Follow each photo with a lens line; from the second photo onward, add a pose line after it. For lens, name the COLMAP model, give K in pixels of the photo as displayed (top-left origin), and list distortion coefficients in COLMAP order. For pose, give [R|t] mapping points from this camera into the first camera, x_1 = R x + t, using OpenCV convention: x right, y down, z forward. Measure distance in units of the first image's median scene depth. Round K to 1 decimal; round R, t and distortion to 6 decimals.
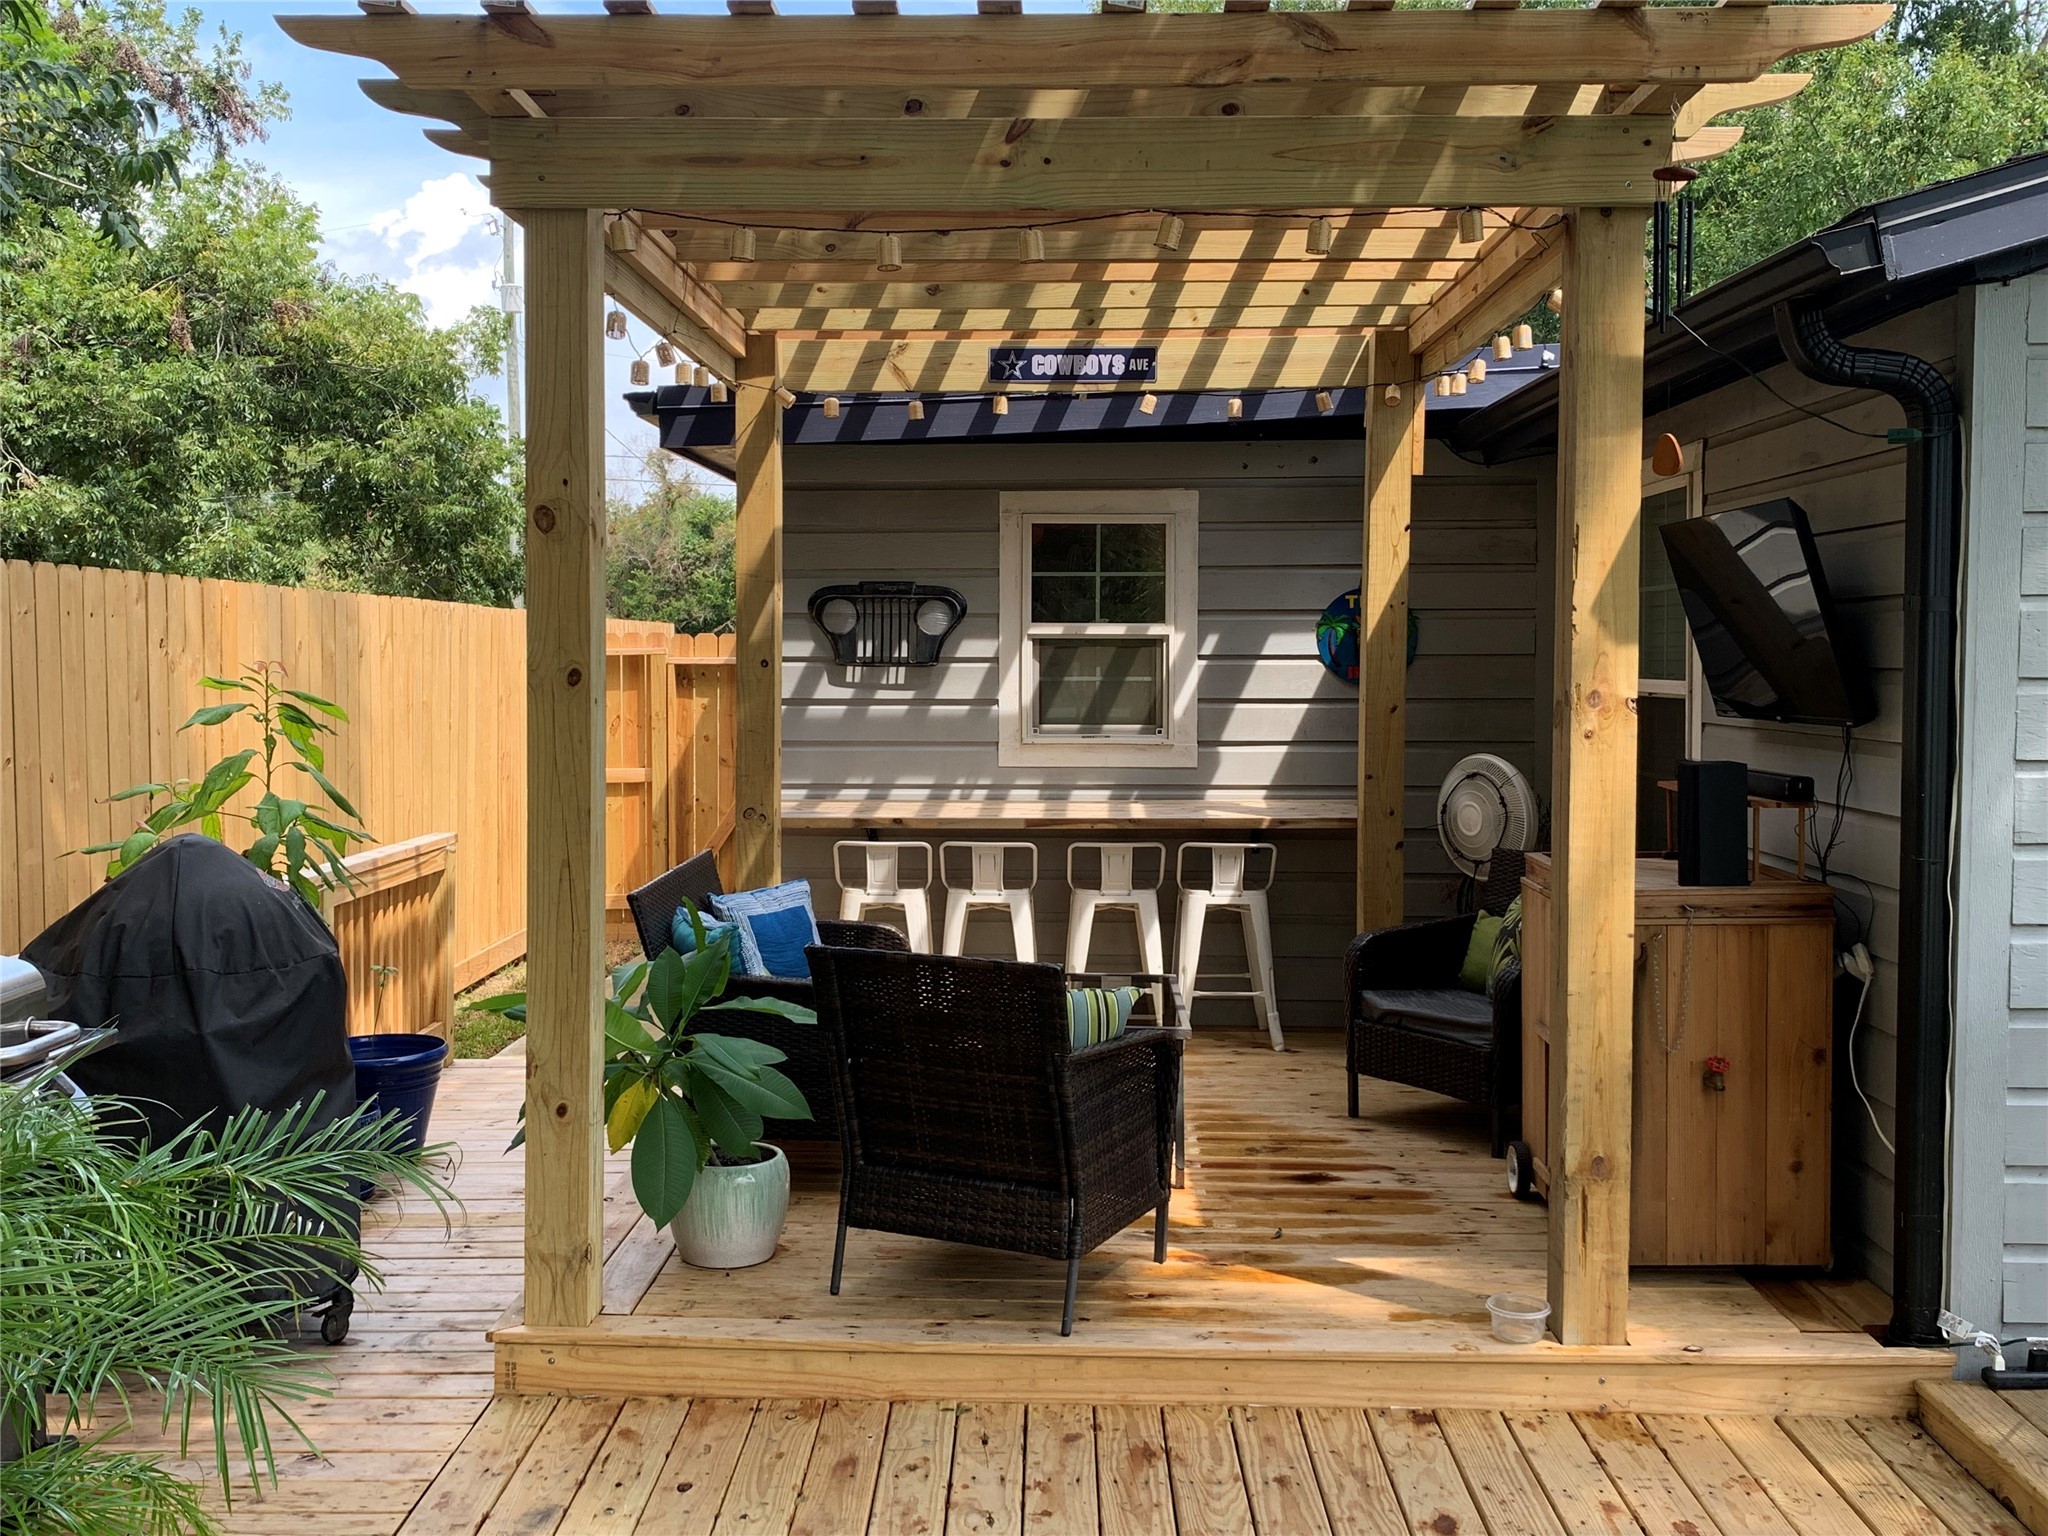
lens RADIAL K [[1987.8, 0, 1024.0], [0, 1987.8, 768.0], [0, 0, 1]] dist [0.136789, -0.335887]
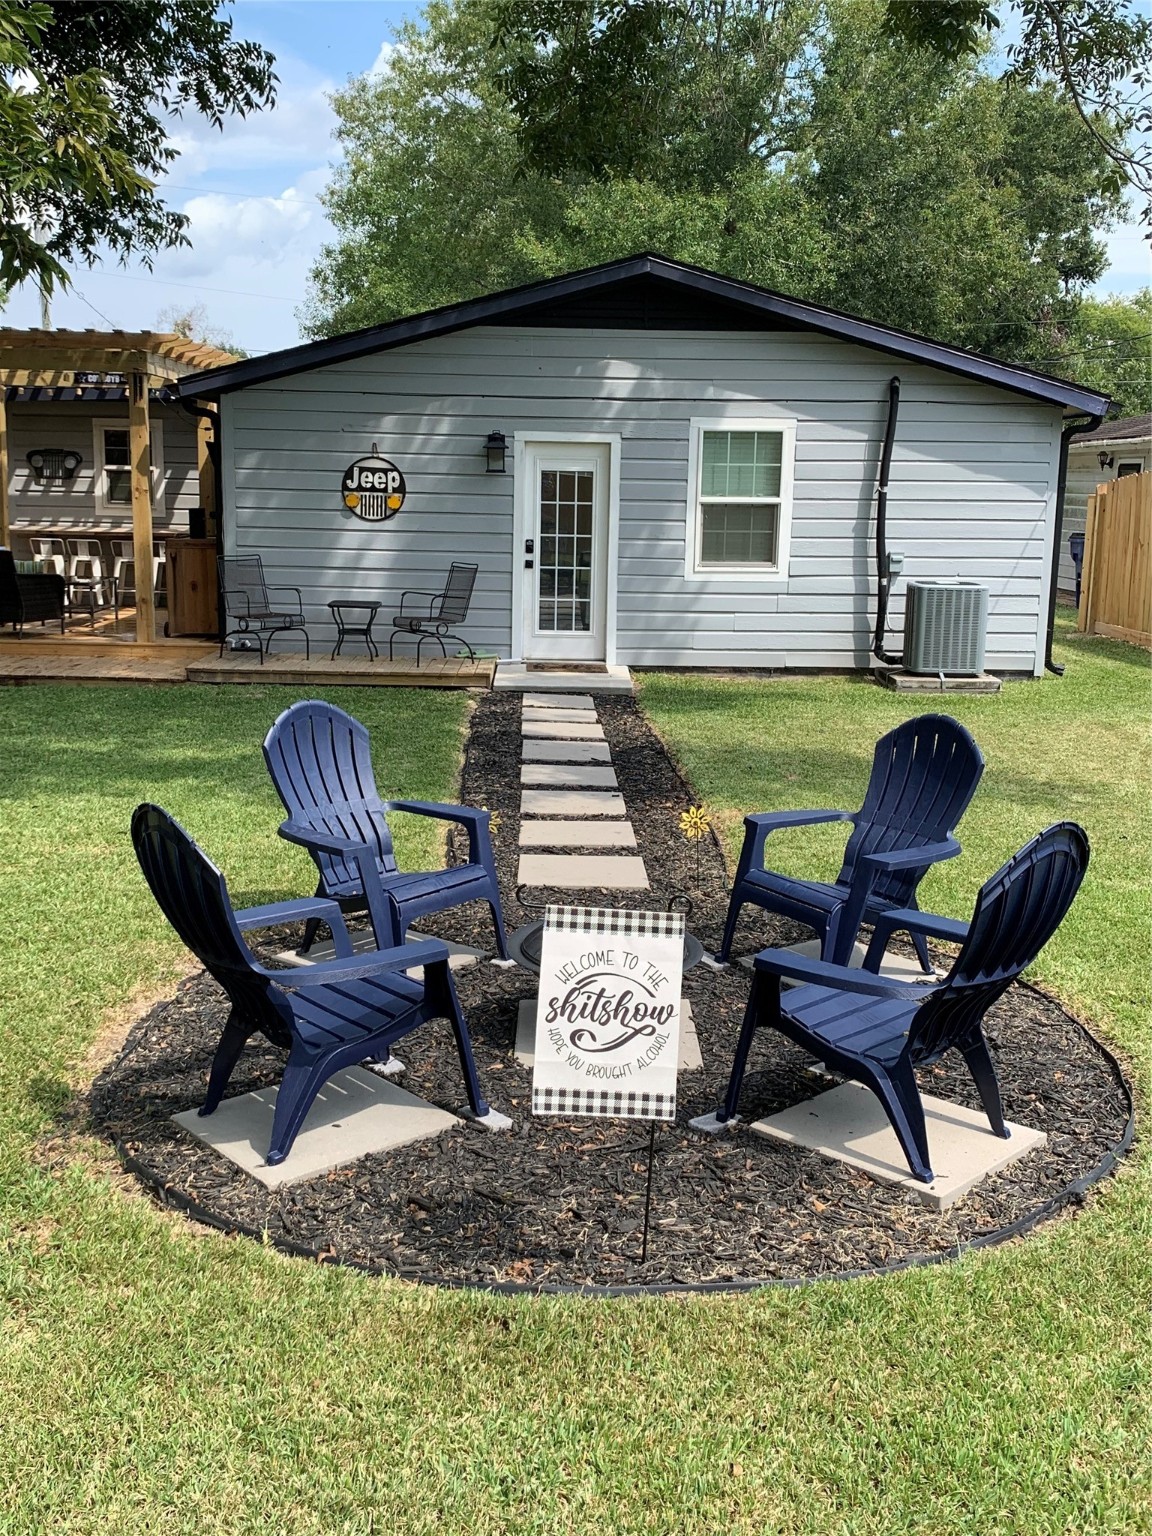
lens RADIAL K [[1490.8, 0, 542.8], [0, 1490.8, 744.9], [0, 0, 1]] dist [0.136789, -0.335887]
pose [[0.999247, 0.011388, 0.037086, 0.581945], [-0.015791, 0.992565, 0.120689, 0.058438], [-0.035436, -0.121184, 0.991997, -1.287355]]
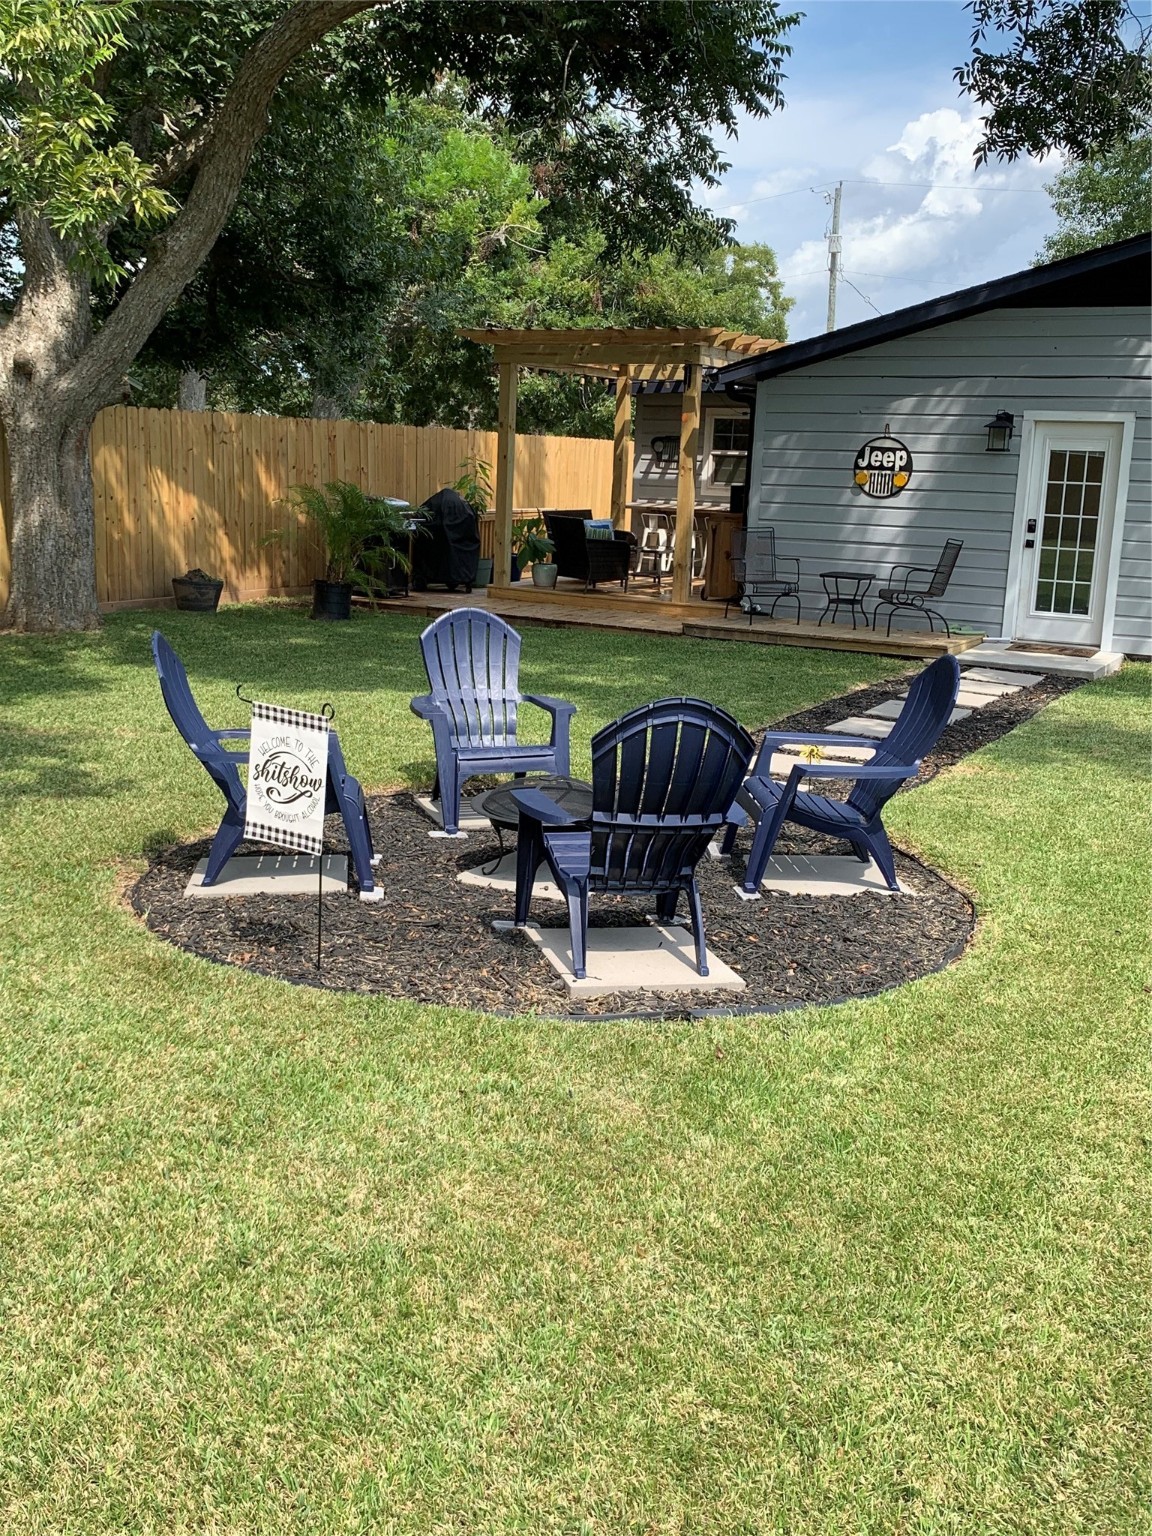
lens RADIAL K [[1490.8, 0, 542.8], [0, 1490.8, 744.9], [0, 0, 1]] dist [0.136789, -0.335887]
pose [[0.874345, 0.119275, -0.470419, 1.002731], [-0.060011, 0.988460, 0.139085, 0.081591], [0.481580, -0.093377, 0.871414, -1.353246]]
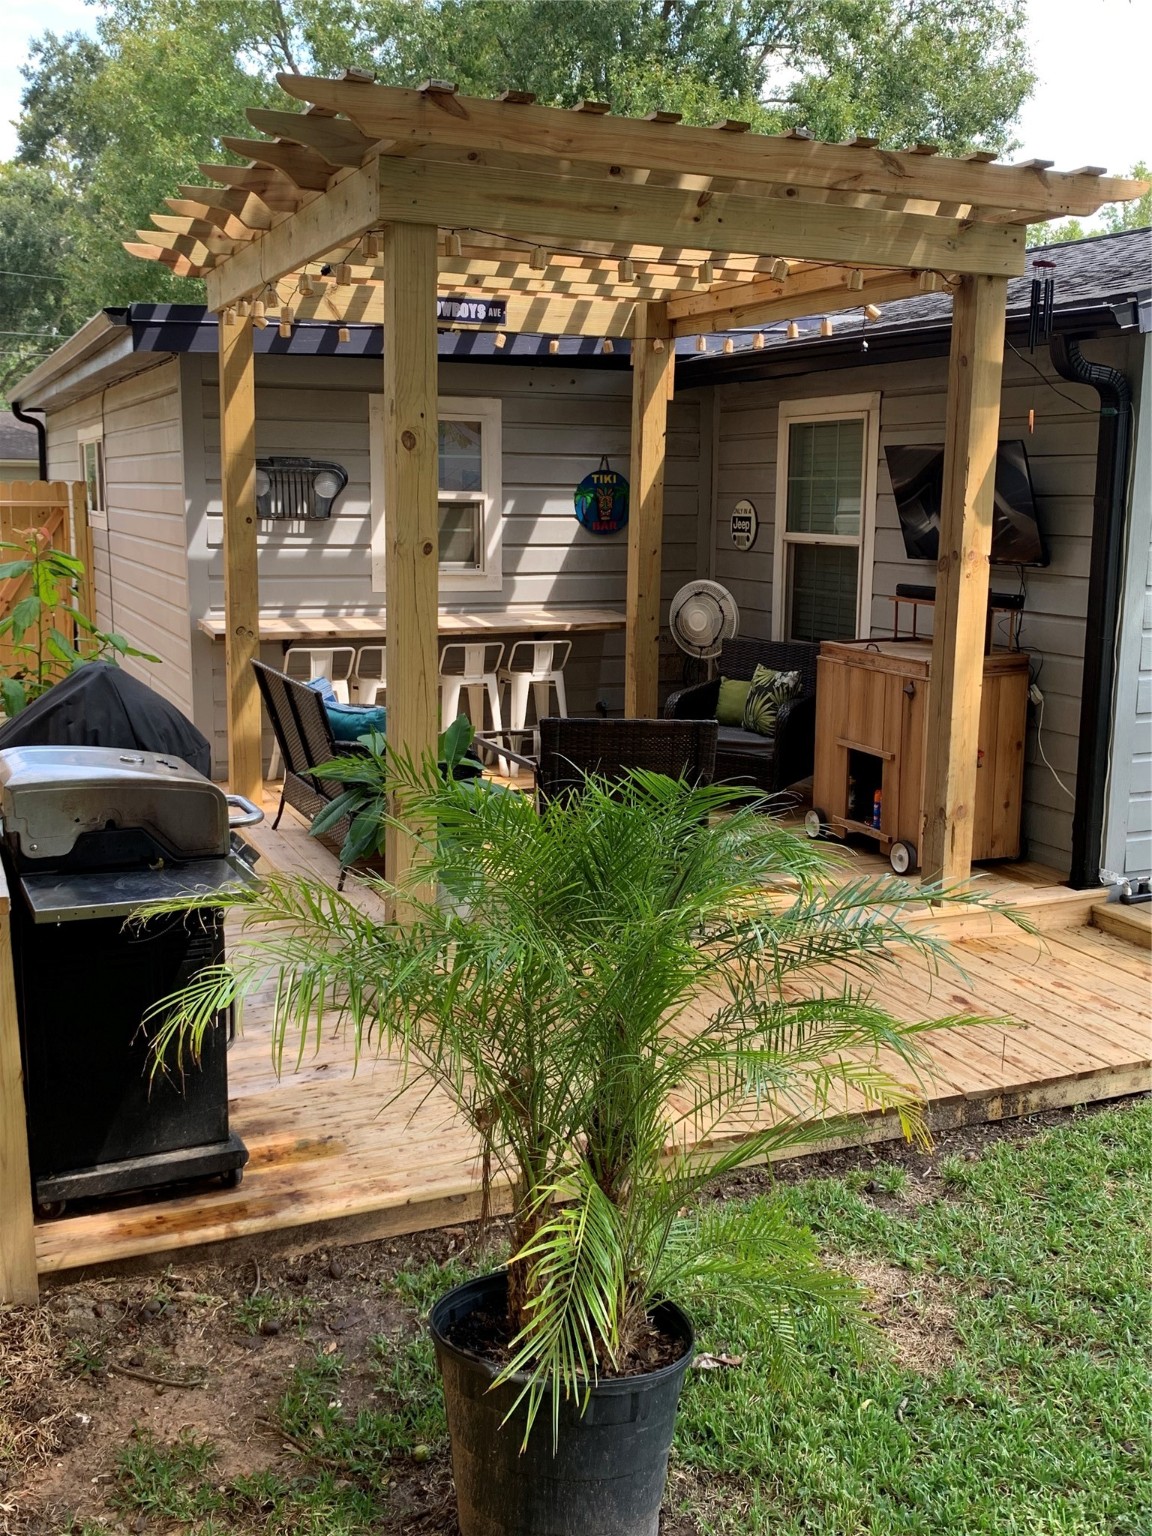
lens RADIAL K [[1470.7, 0, 616.7], [0, 1470.7, 757.9], [0, 0, 1]] dist [0.229701, -0.674873]
pose [[0.895362, -0.070112, 0.439785, -0.346369], [0.014219, 0.991526, 0.129124, -0.018441], [-0.445112, -0.109360, 0.888772, -0.040201]]
